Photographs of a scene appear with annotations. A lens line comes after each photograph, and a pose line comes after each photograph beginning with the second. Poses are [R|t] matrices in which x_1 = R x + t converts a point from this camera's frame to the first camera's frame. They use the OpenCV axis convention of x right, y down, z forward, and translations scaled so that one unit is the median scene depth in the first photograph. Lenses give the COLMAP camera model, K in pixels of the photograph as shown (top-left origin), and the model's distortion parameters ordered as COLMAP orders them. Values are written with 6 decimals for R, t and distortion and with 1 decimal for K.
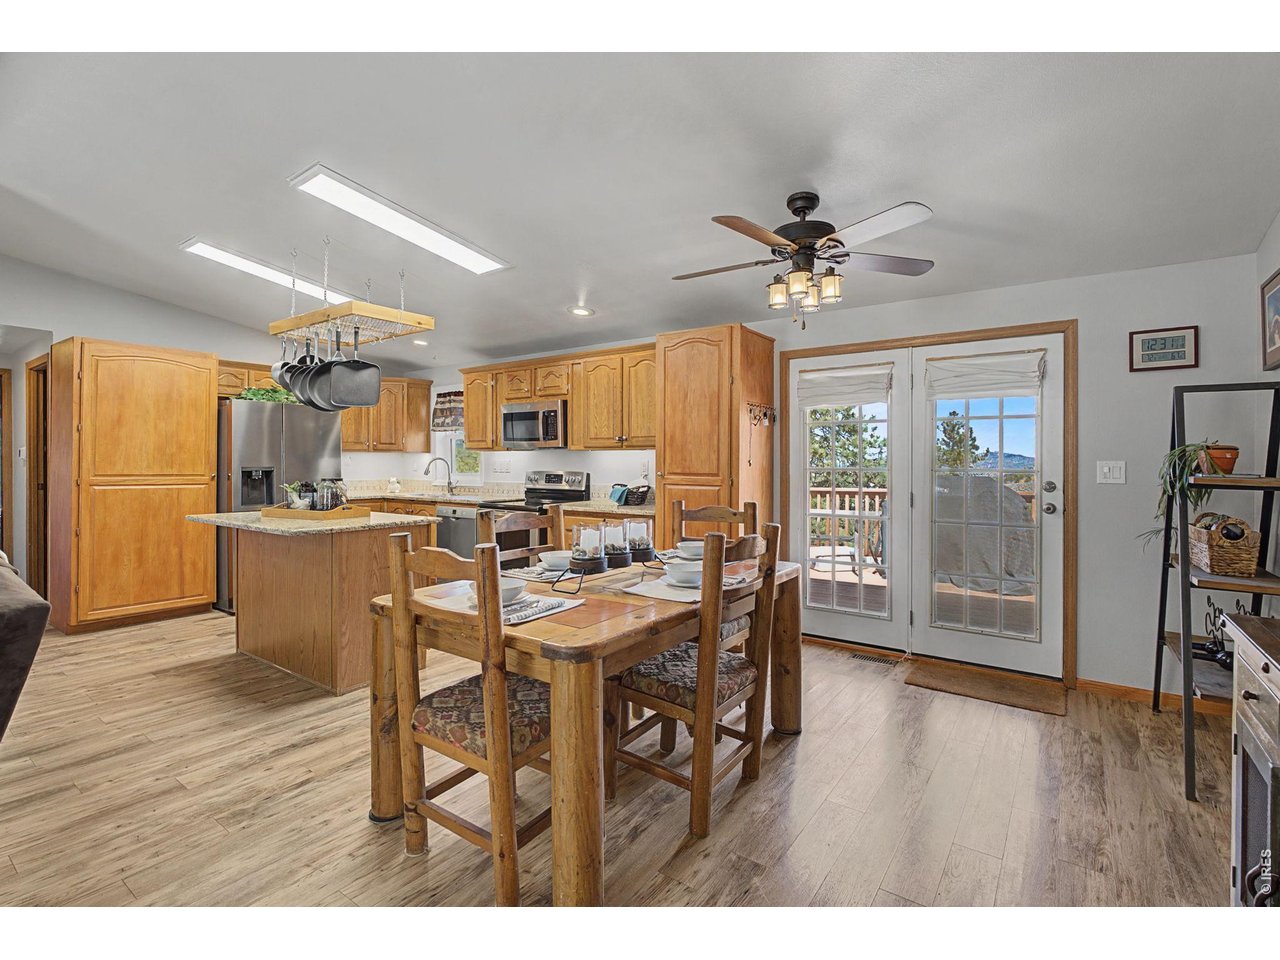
lens RADIAL K [[582.7, 0, 651.9], [0, 582.7, 476.2], [0, 0, 1]] dist [-0.015368, 0.001060]
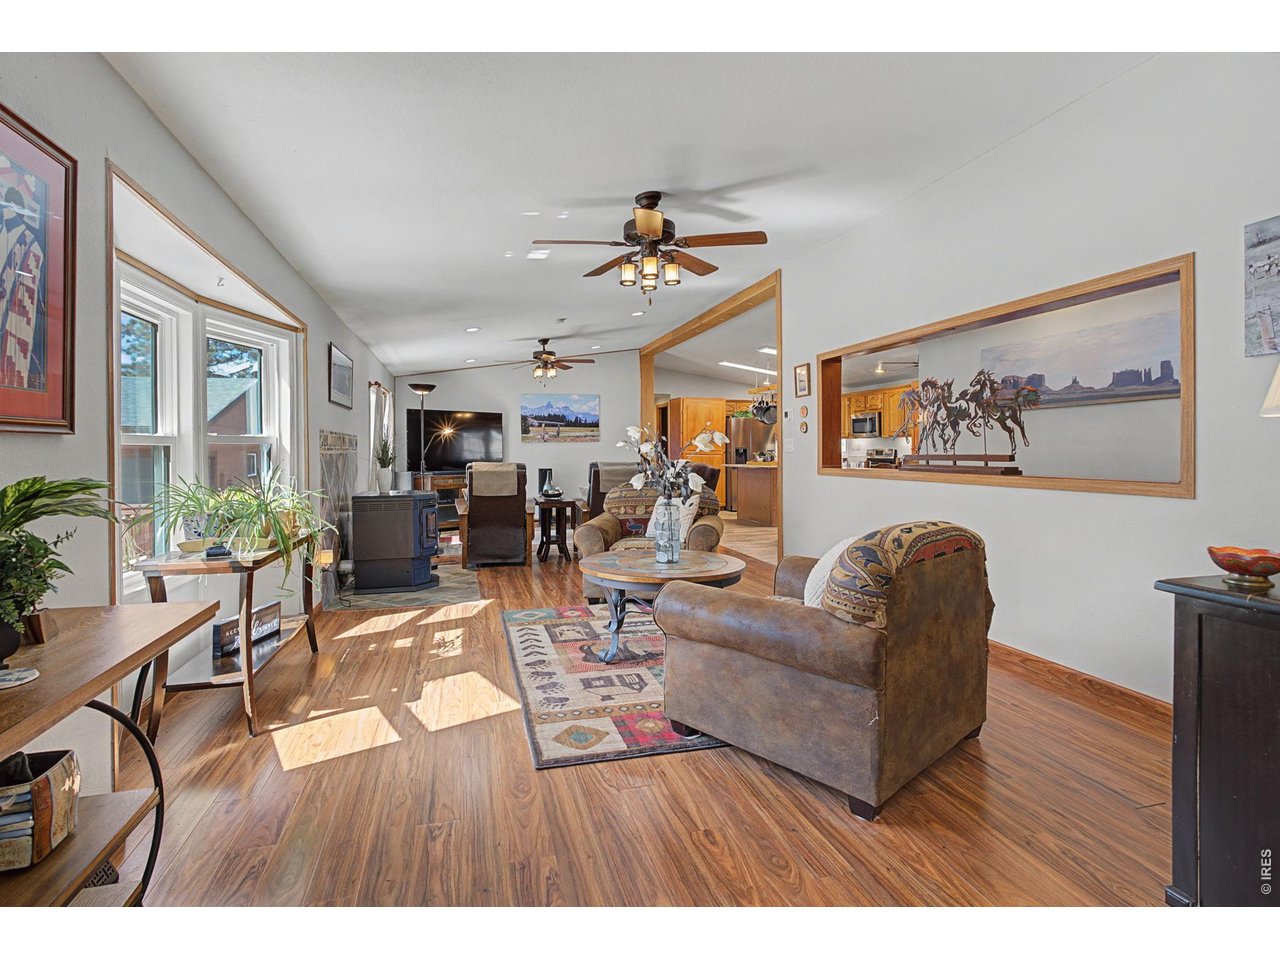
lens RADIAL K [[658.9, 0, 648.2], [0, 658.9, 446.9], [0, 0, 1]] dist [-0.004821, -0.000927]
pose [[0.772816, -0.009086, -0.634566, 0.688813], [-0.011522, 0.999532, -0.028343, 0.060448], [0.634526, 0.029216, 0.772349, -1.251392]]
